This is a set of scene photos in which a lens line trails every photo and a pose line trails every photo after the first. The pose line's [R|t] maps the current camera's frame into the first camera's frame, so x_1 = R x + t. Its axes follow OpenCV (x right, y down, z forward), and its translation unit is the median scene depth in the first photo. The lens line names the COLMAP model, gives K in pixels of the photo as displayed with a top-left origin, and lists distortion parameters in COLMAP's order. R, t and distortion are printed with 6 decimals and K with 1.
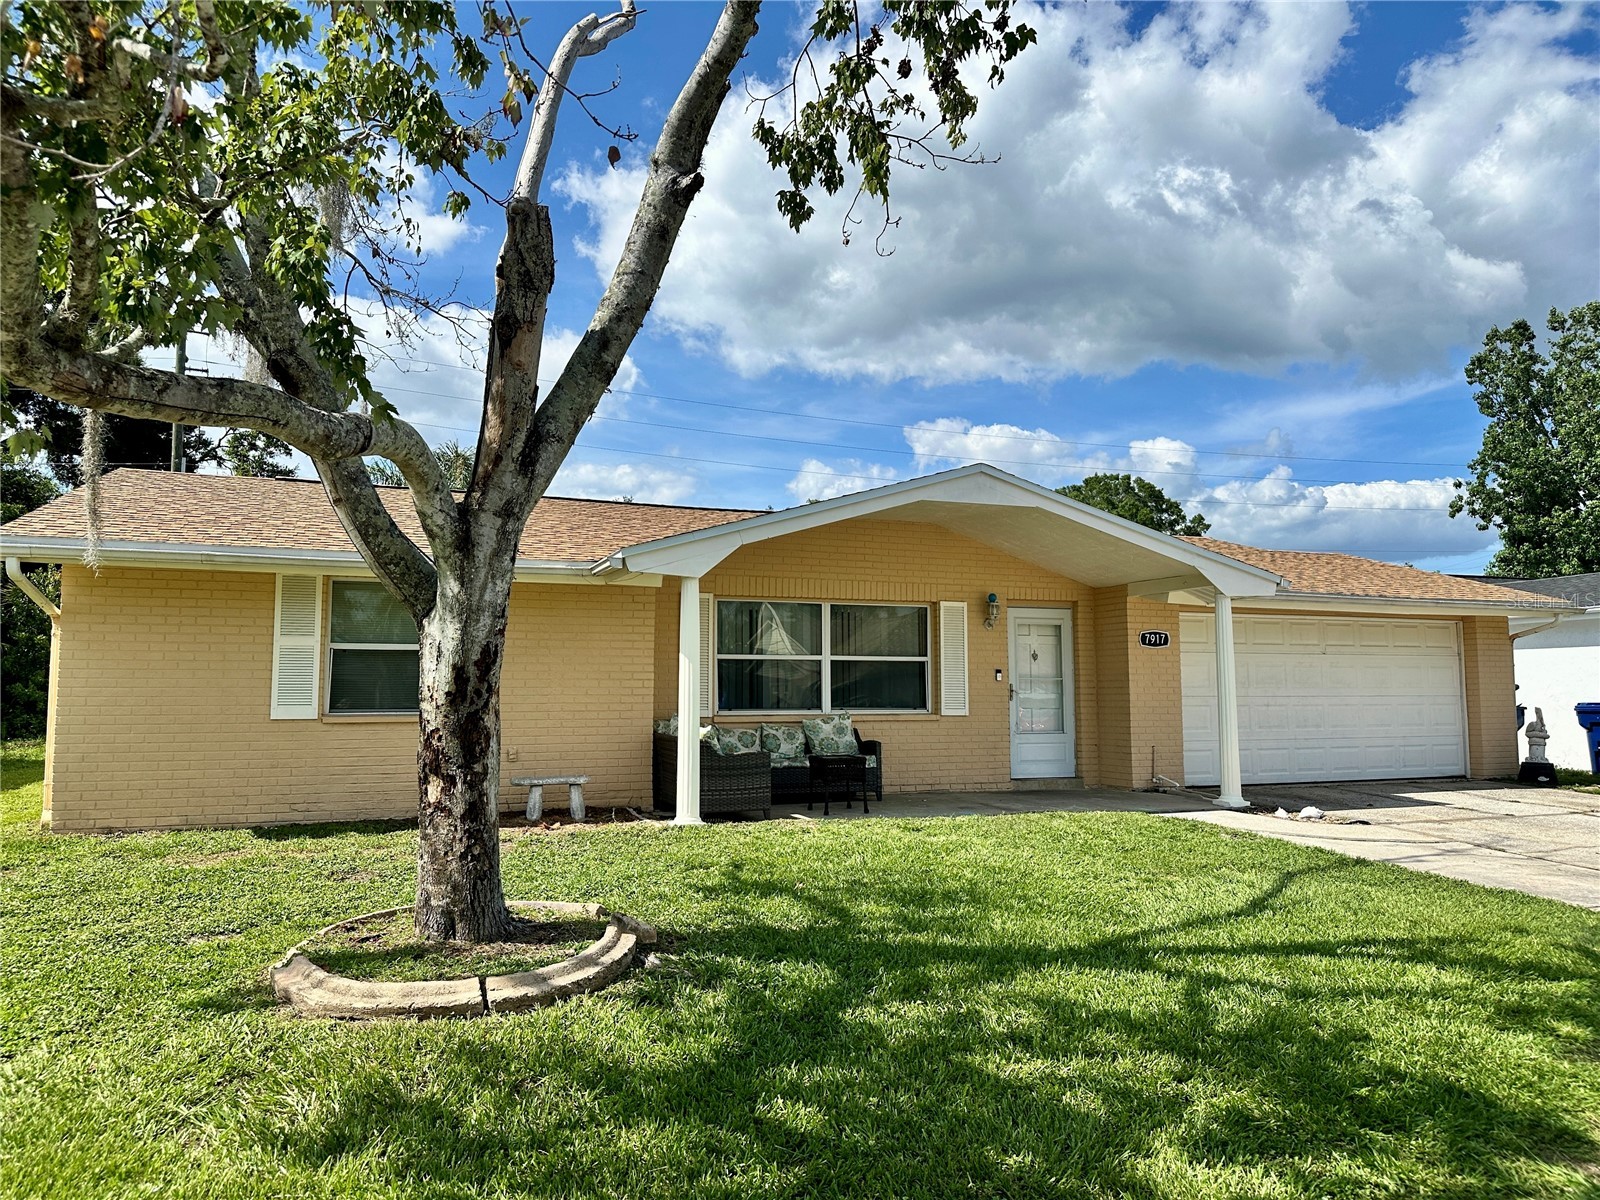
lens RADIAL K [[1121.4, 0, 795.8], [0, 1121.4, 605.1], [0, 0, 1]] dist [0.099968, -0.138631]
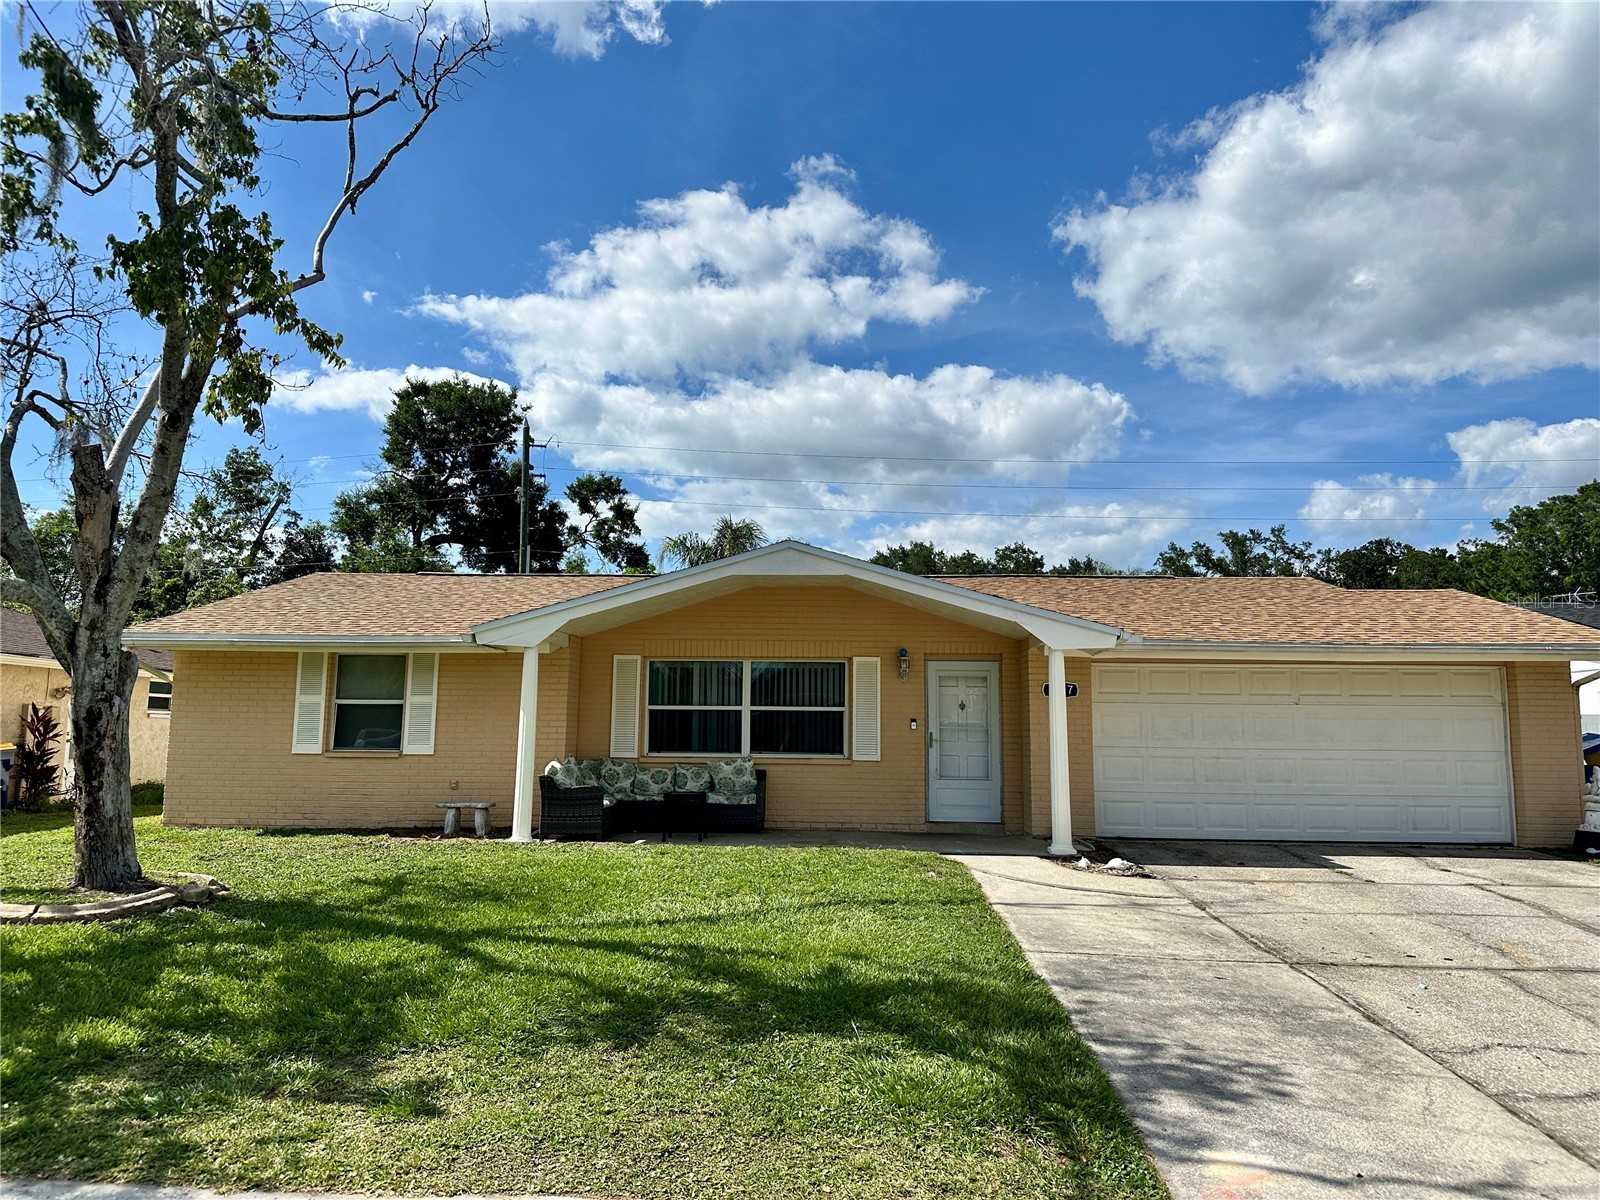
lens RADIAL K [[1124.3, 0, 788.8], [0, 1124.3, 608.1], [0, 0, 1]] dist [0.101545, -0.135174]
pose [[0.909853, -0.035958, -0.413369, 0.697839], [0.021167, 0.998963, -0.040308, -0.010848], [0.414390, 0.027925, 0.909671, -0.049912]]
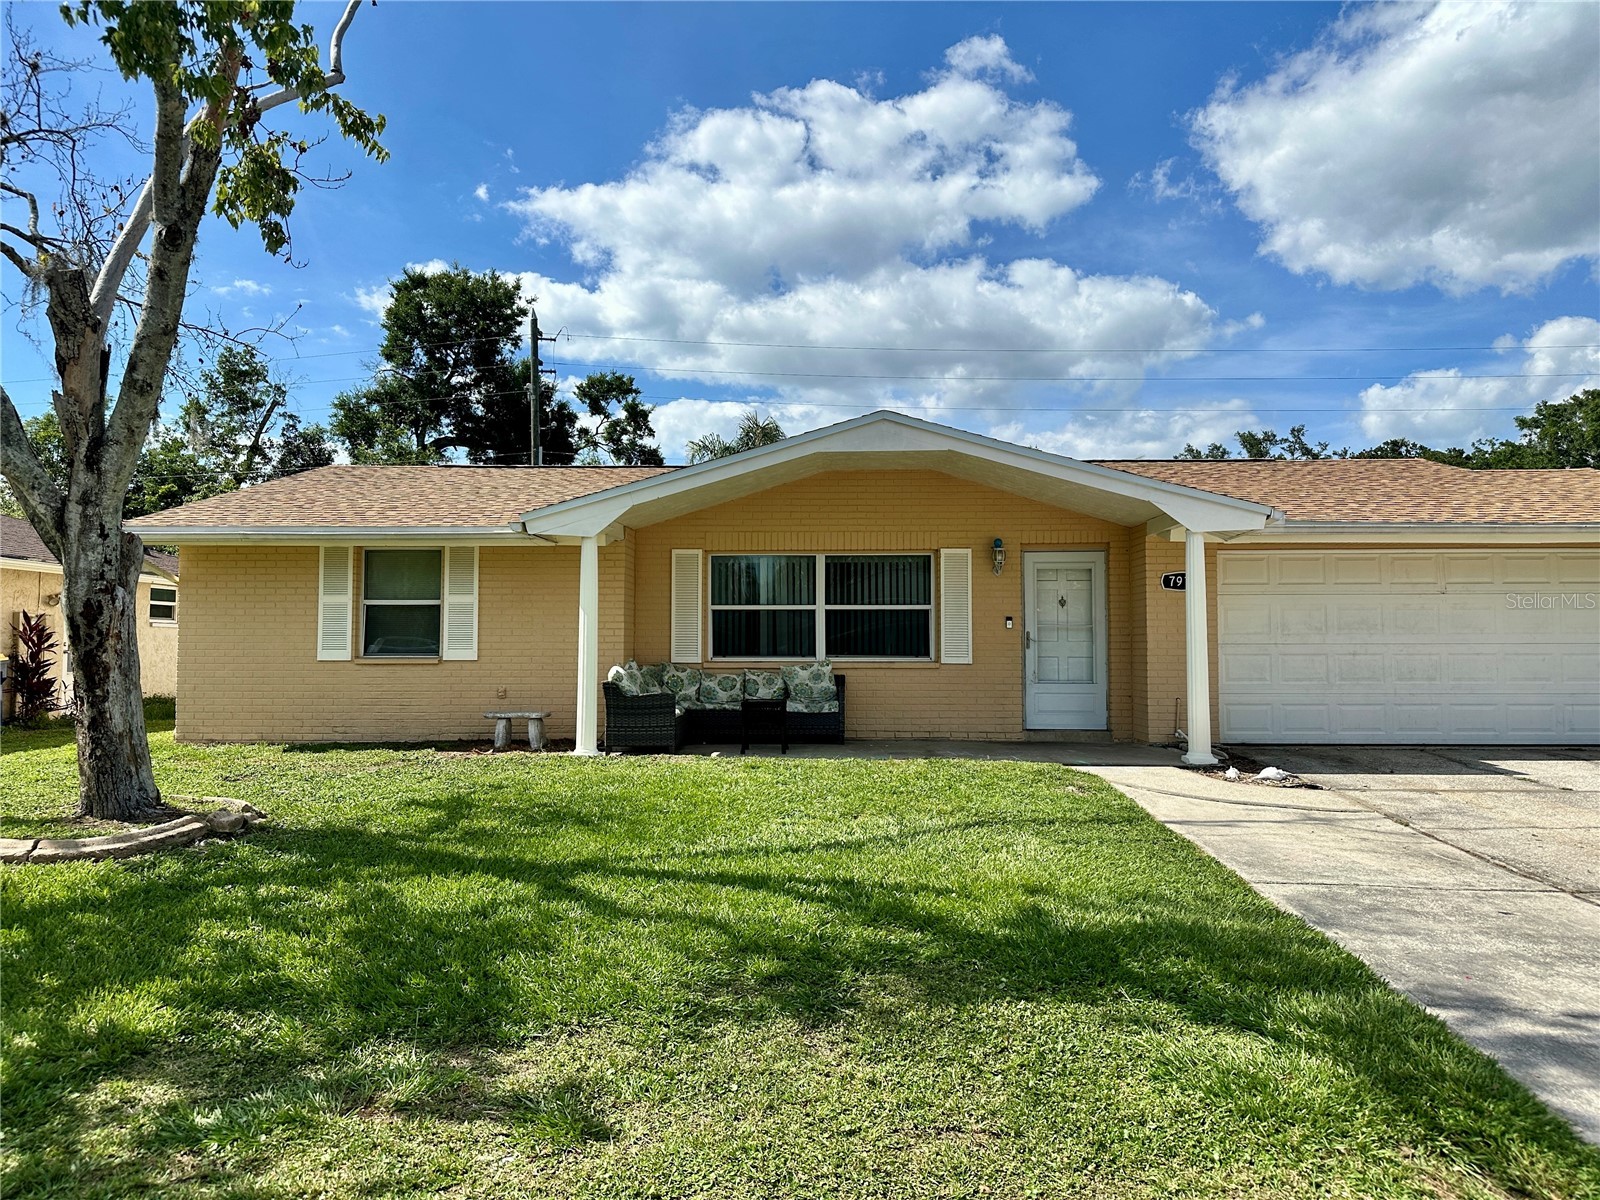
lens RADIAL K [[1121.4, 0, 795.8], [0, 1121.4, 605.1], [0, 0, 1]] dist [0.099968, -0.138631]
pose [[0.913691, -0.014421, -0.406153, 0.542659], [0.031305, 0.998898, 0.034957, 0.010200], [0.405202, -0.044654, 0.913136, 0.054302]]
